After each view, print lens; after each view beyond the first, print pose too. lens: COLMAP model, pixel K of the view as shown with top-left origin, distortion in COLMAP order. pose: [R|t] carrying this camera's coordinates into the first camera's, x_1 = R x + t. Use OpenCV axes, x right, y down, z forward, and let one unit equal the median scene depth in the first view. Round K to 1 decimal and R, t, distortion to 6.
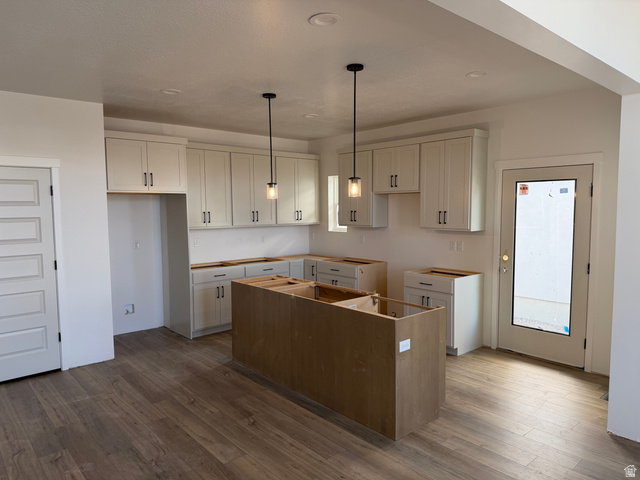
lens RADIAL K [[448.1, 0, 322.9], [0, 448.1, 242.8], [0, 0, 1]] dist [0.017588, -0.024851]
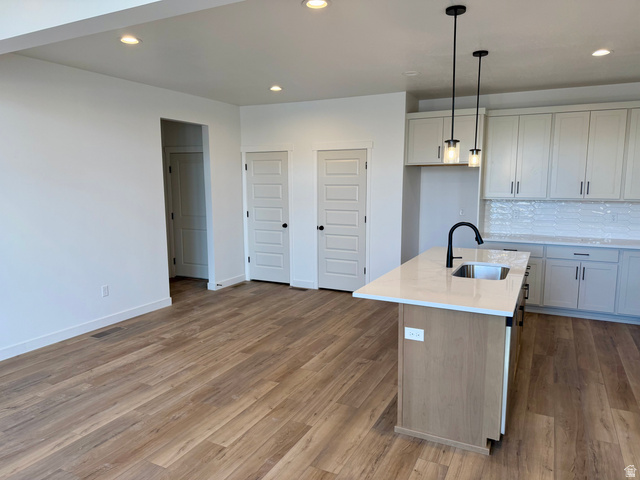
lens RADIAL K [[448.1, 0, 321.6], [0, 448.1, 244.1], [0, 0, 1]] dist [0.017588, -0.024851]
pose [[0.368256, 0.136379, -0.919667, 0.584291], [-0.075052, 0.990315, 0.116803, -0.021787], [0.926690, 0.026010, 0.374925, 0.324277]]
